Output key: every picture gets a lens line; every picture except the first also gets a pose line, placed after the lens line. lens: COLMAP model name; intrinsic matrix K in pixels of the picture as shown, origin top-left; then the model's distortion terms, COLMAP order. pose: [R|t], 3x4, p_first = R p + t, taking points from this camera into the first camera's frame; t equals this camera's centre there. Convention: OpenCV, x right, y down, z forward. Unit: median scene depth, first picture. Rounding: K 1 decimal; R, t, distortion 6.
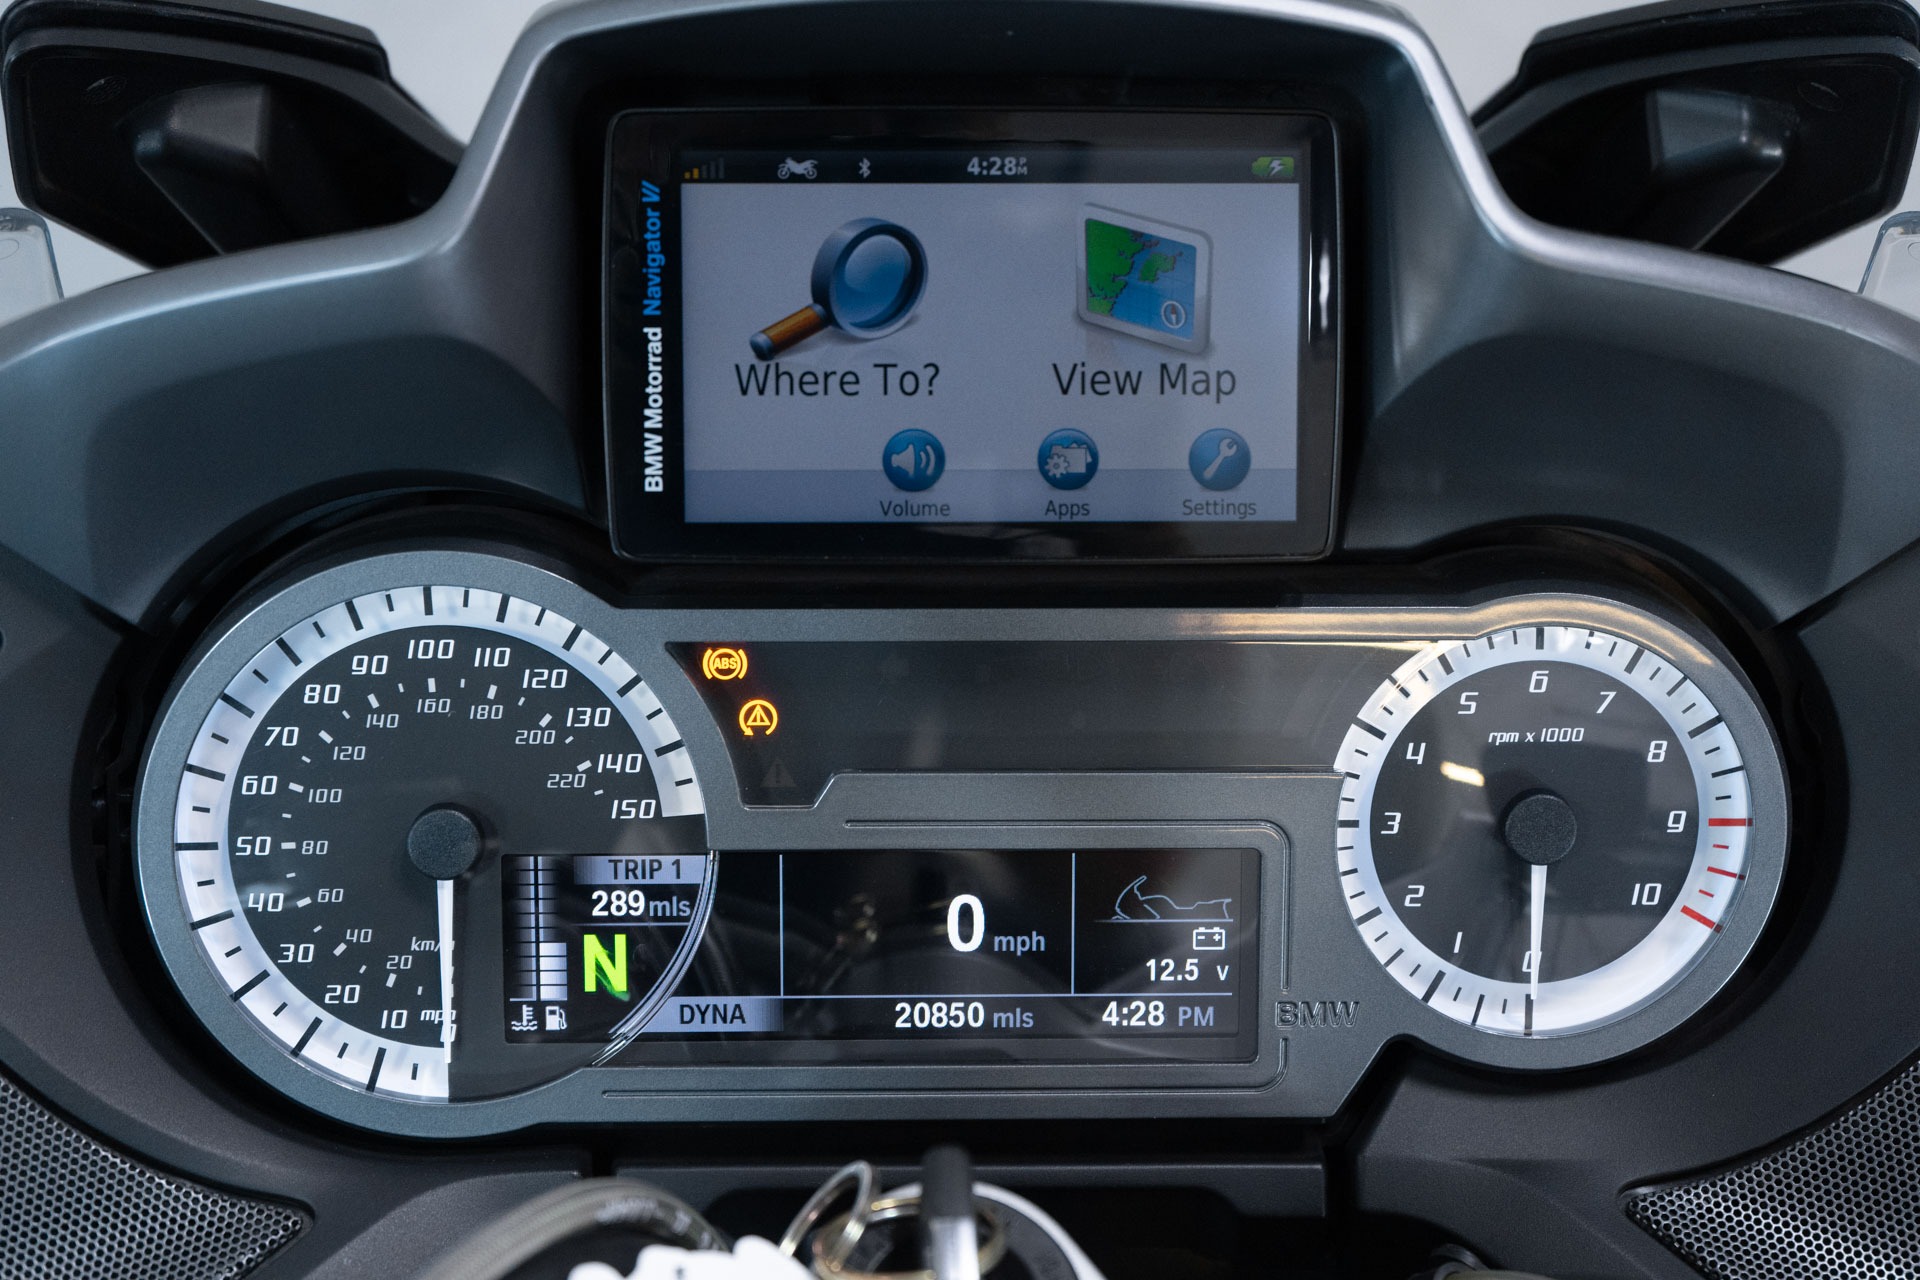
lens RADIAL K [[3053.9, 0, 960.0], [0, 3053.9, 640.0], [0, 0, 1]] dist [0.019967, 0.012015]
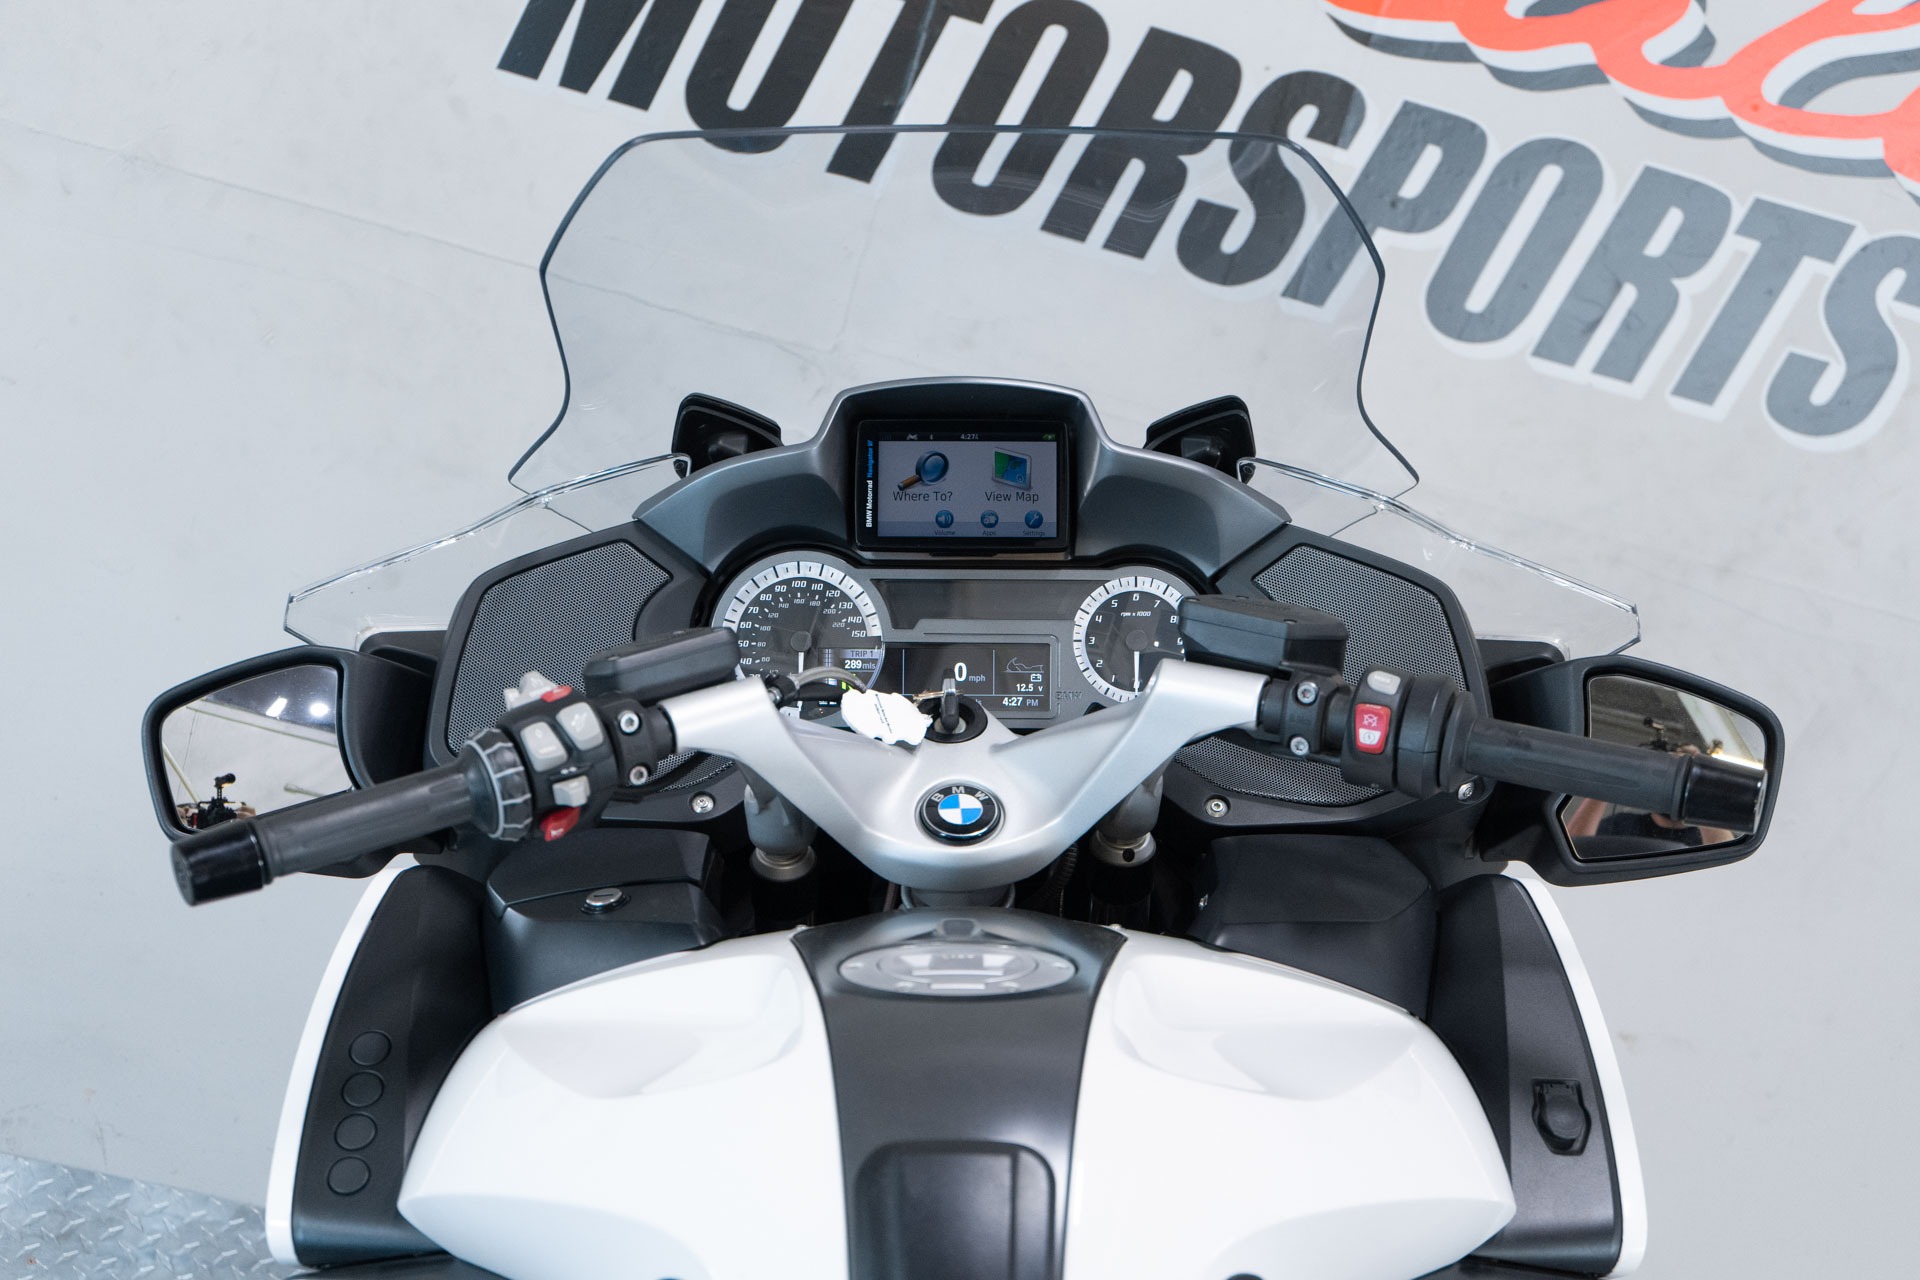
lens RADIAL K [[3053.9, 0, 960.0], [0, 3053.9, 640.0], [0, 0, 1]] dist [0.019967, 0.012015]
pose [[0.999396, 0.002068, -0.034702, 0.115923], [-0.011415, 0.962403, -0.271385, 0.956908], [0.032836, 0.271617, 0.961845, -2.158980]]
